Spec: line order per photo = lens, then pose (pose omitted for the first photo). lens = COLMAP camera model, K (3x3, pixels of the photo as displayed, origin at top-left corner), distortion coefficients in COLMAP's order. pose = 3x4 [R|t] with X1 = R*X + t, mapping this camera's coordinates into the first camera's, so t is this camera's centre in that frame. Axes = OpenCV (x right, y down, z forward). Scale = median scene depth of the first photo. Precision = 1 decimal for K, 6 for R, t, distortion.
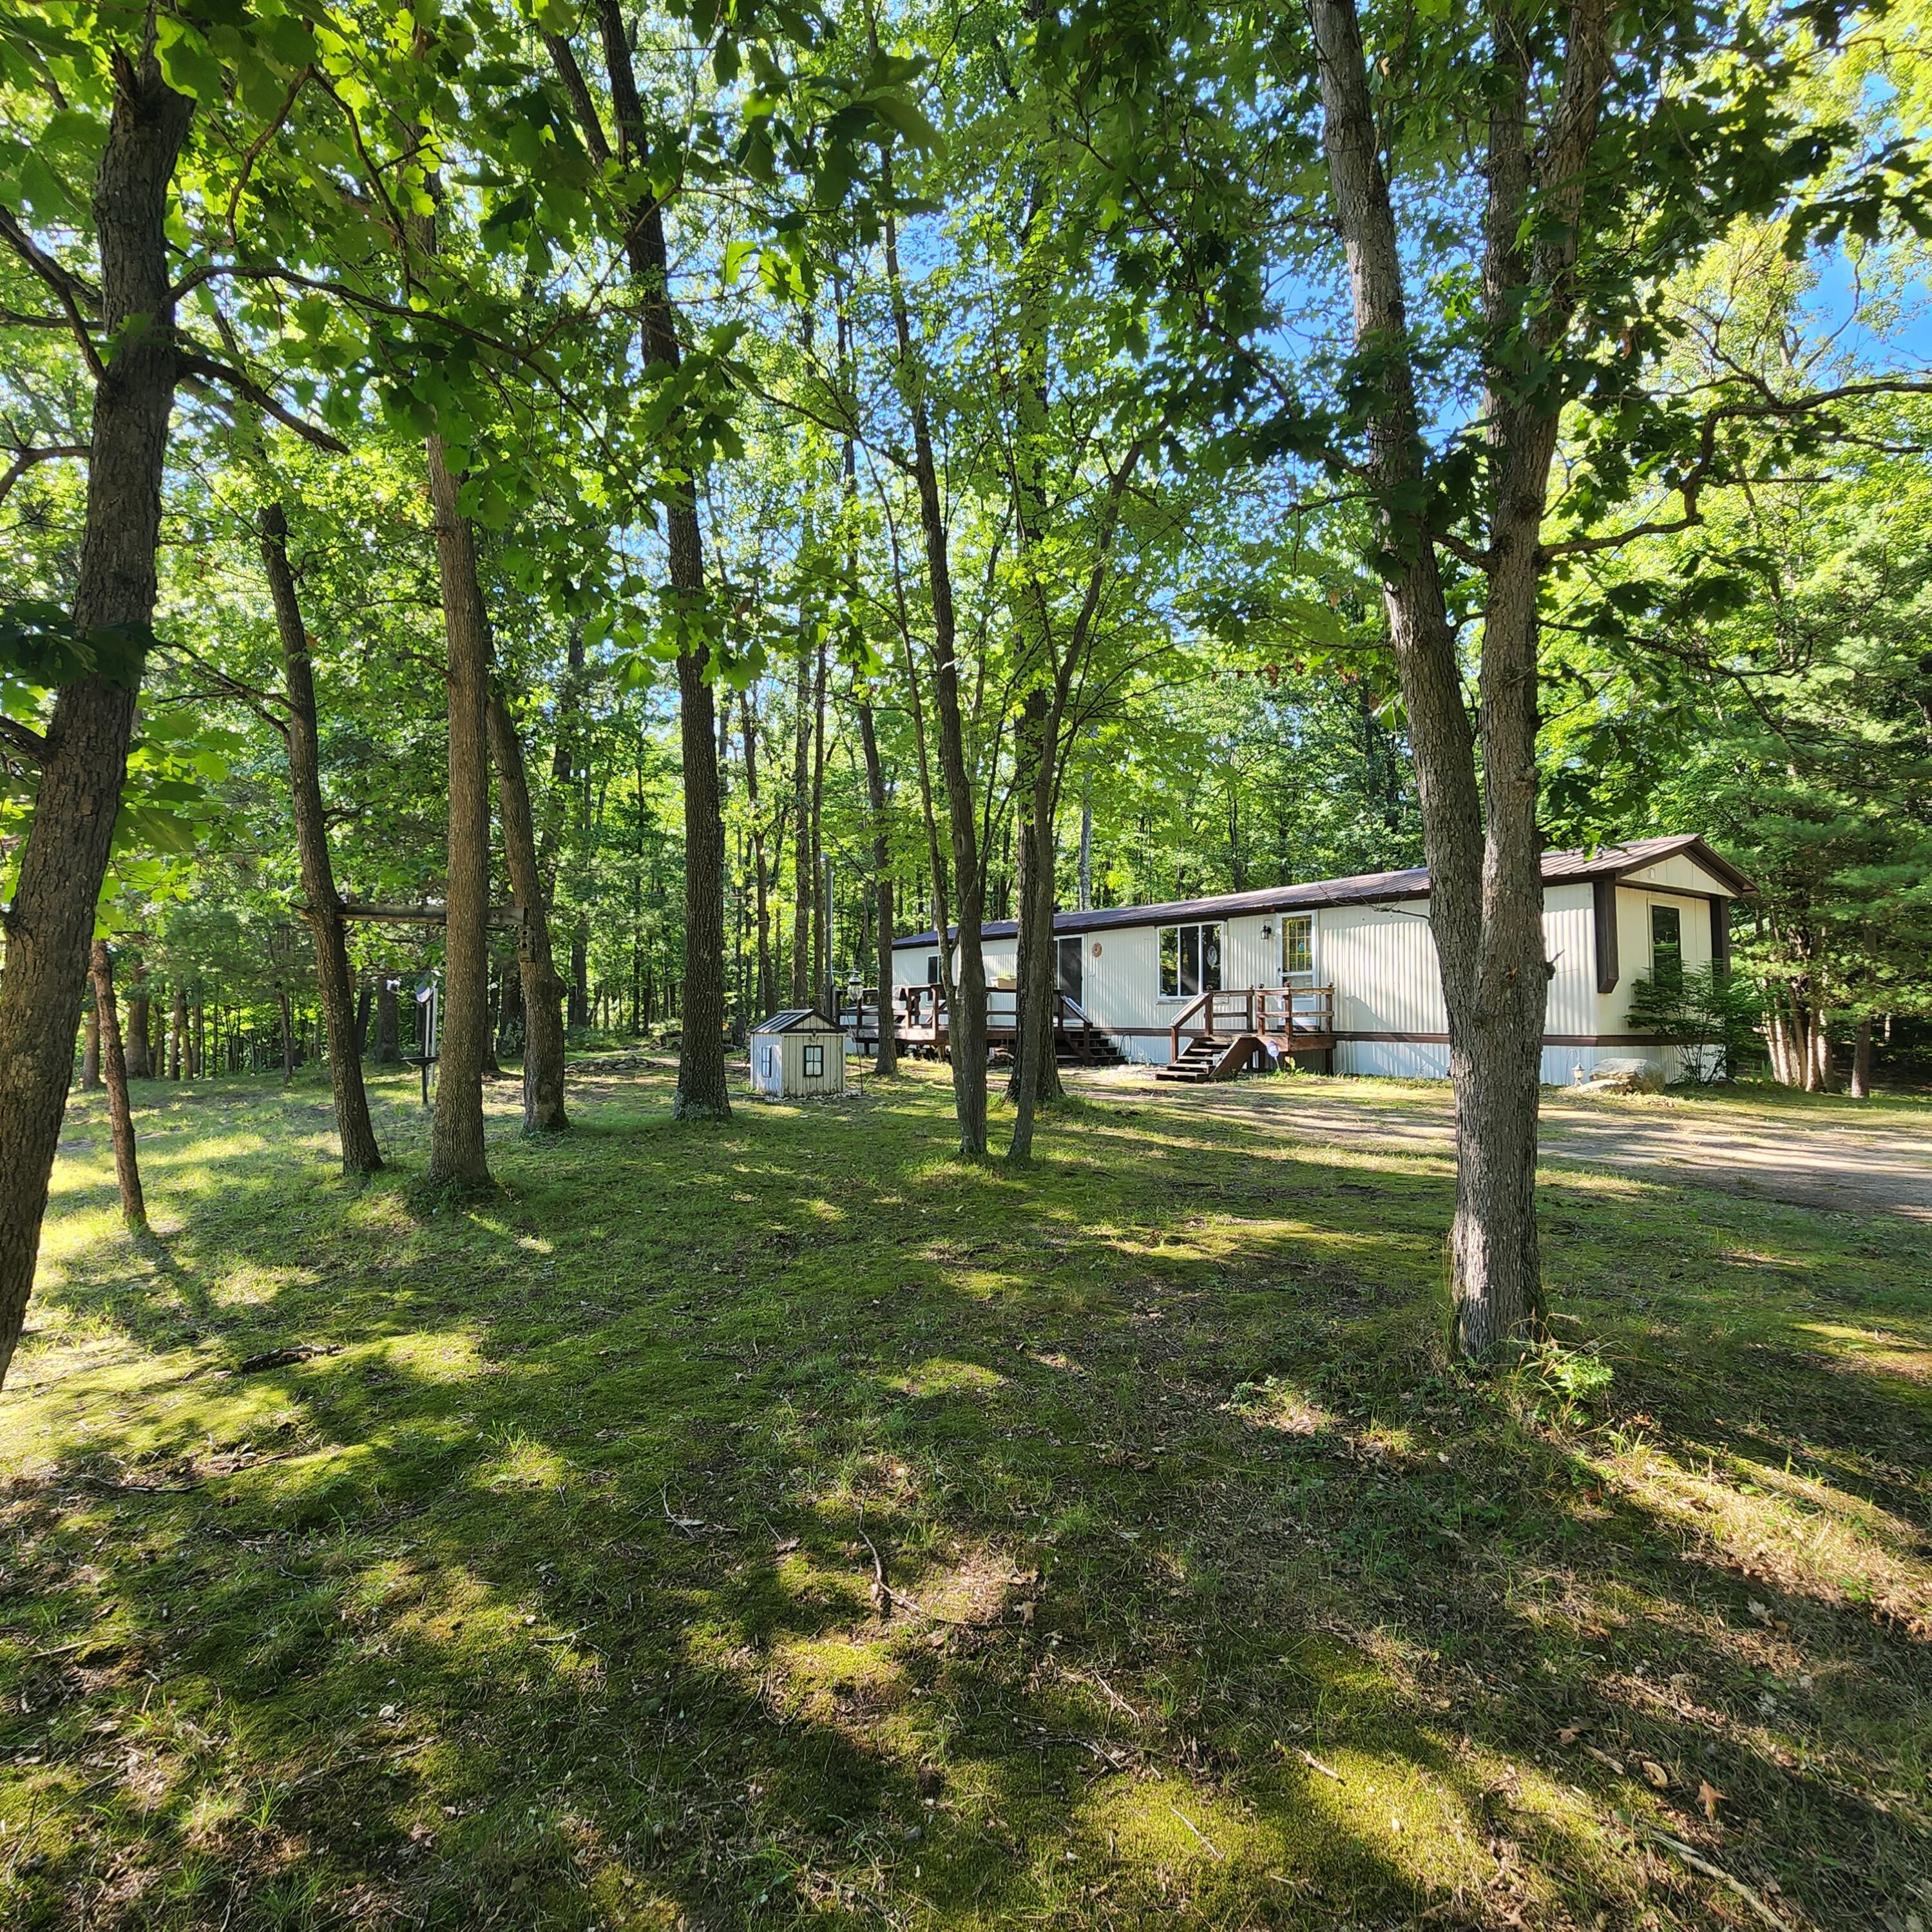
lens RADIAL K [[1061.1, 0, 966.0], [0, 1061.1, 966.0], [0, 0, 1]] dist [0.002086, 0.001577]
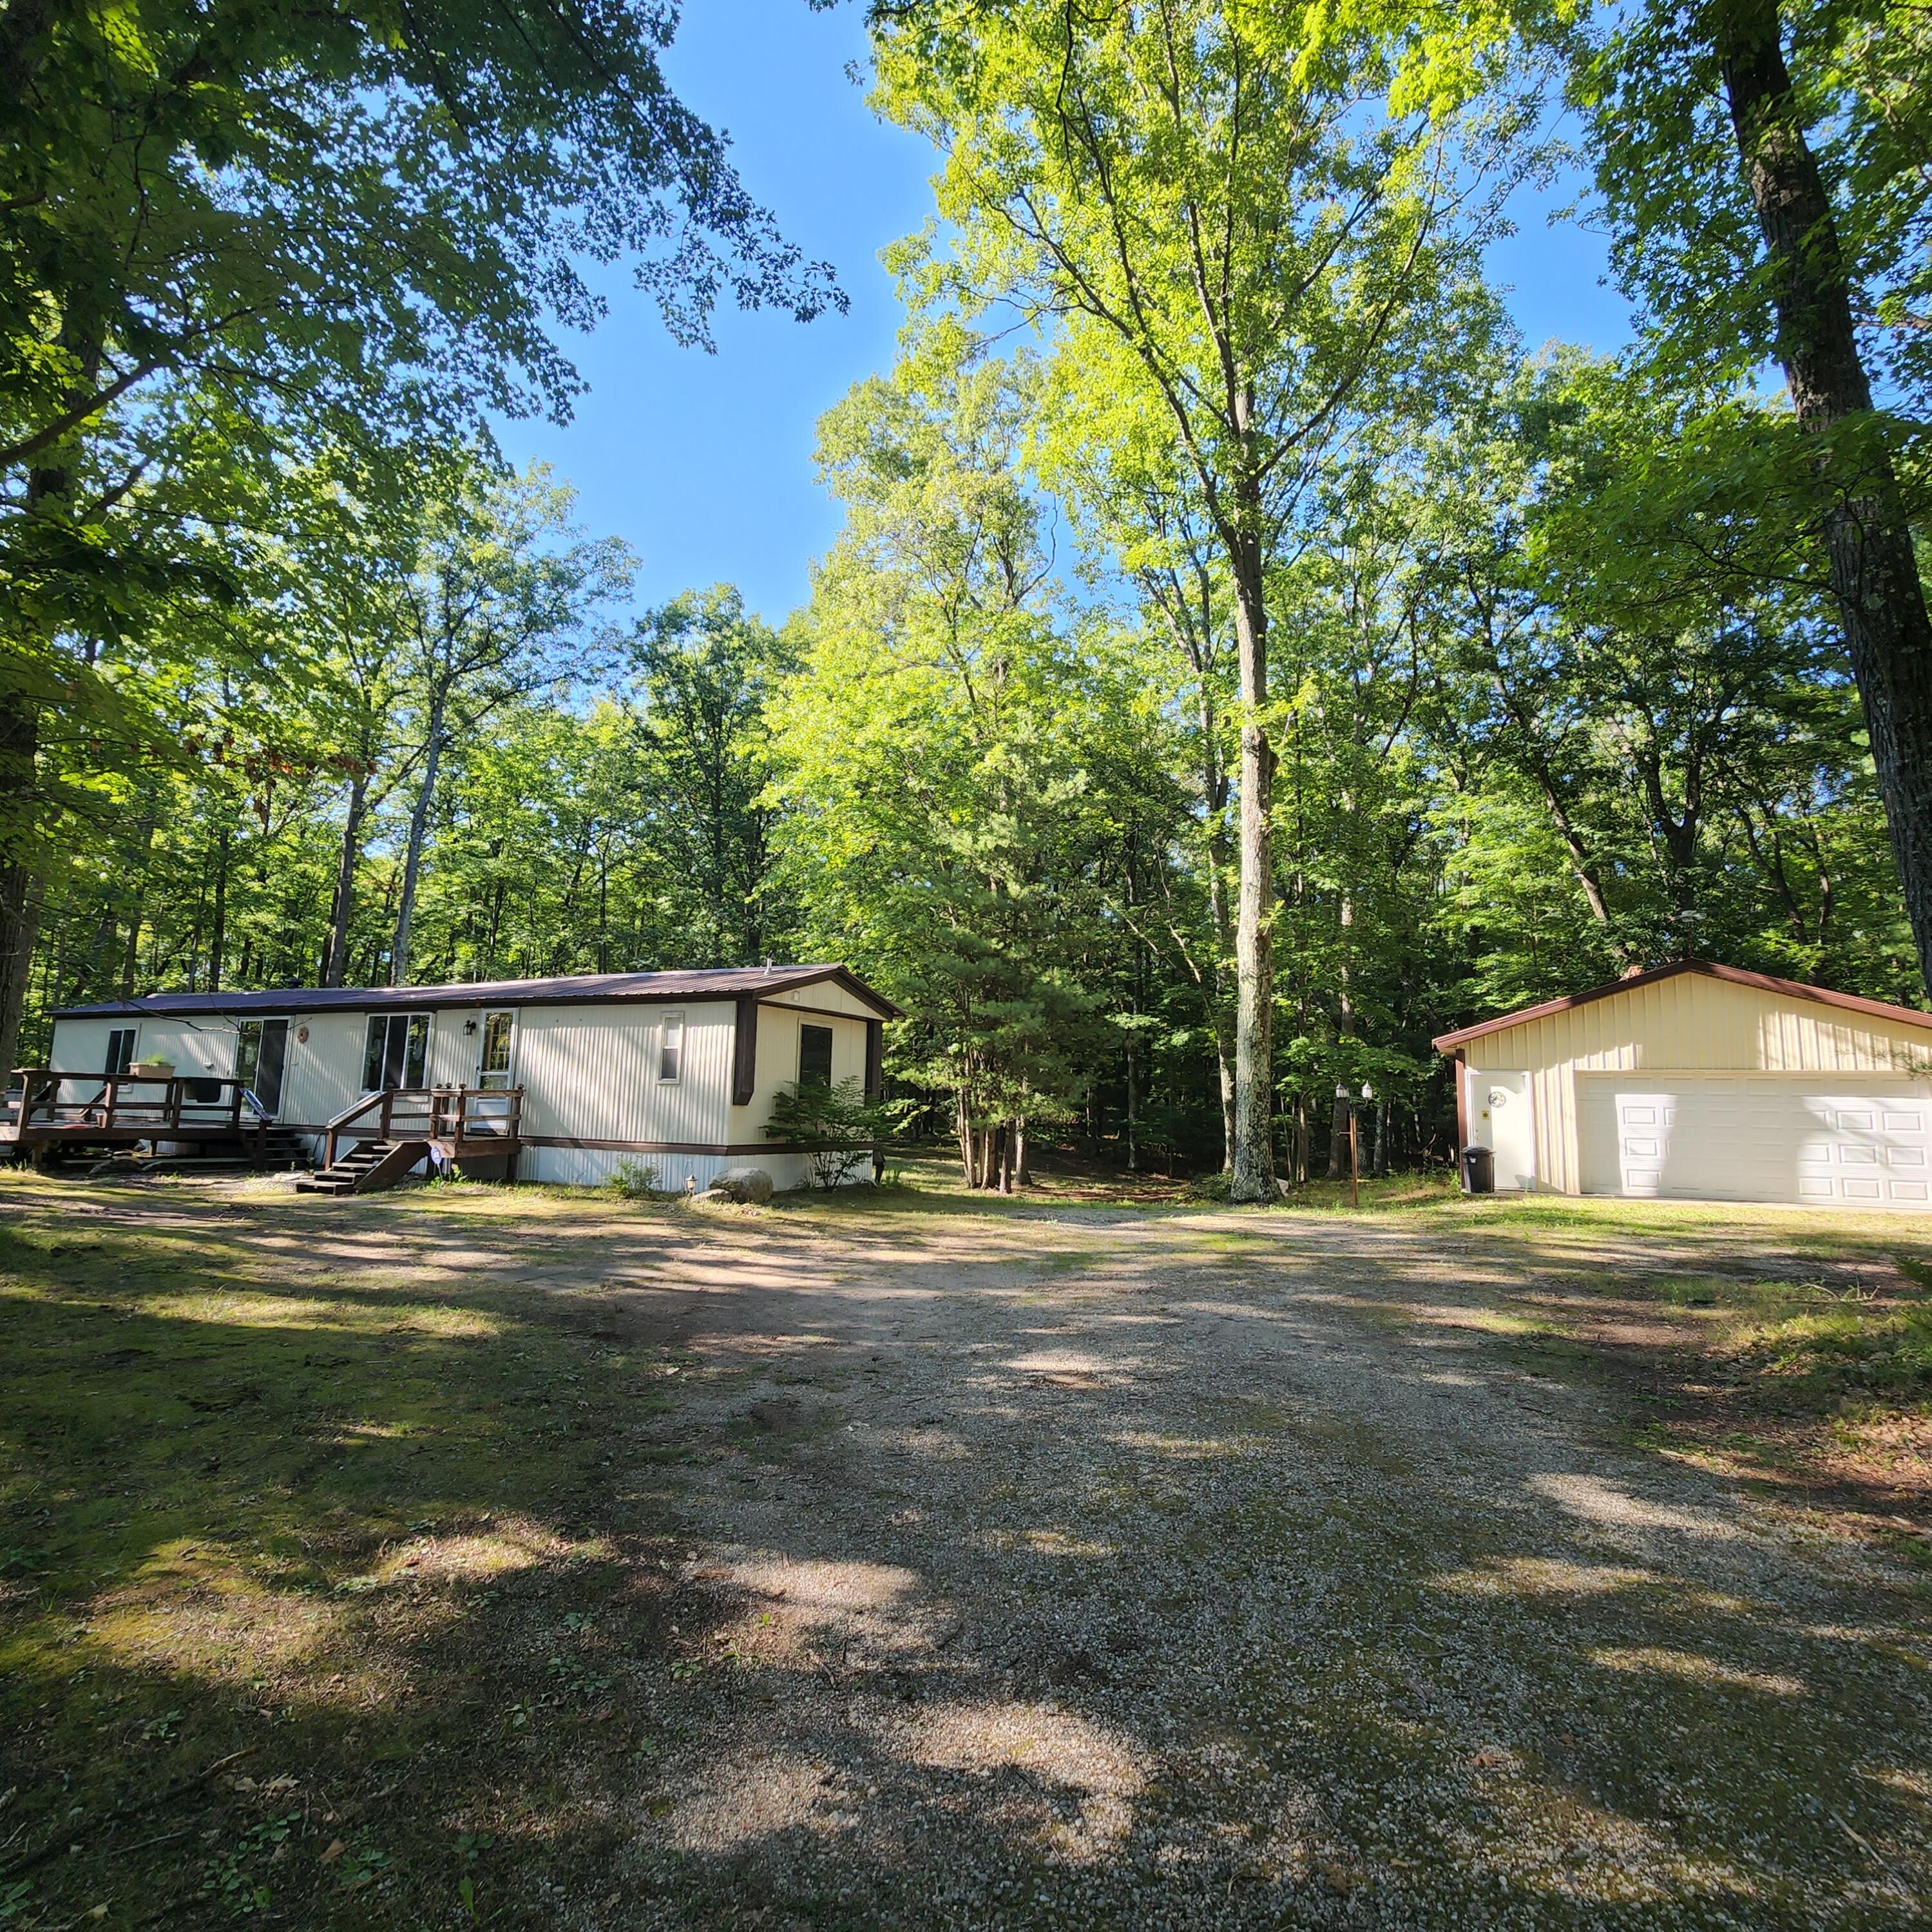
lens RADIAL K [[1061.1, 0, 966.0], [0, 1061.1, 966.0], [0, 0, 1]] dist [0.002086, 0.001577]
pose [[0.871998, 0.080830, 0.482790, 0.222682], [-0.044033, 0.995227, -0.087093, -0.025171], [-0.487525, 0.054686, 0.871395, -0.038904]]
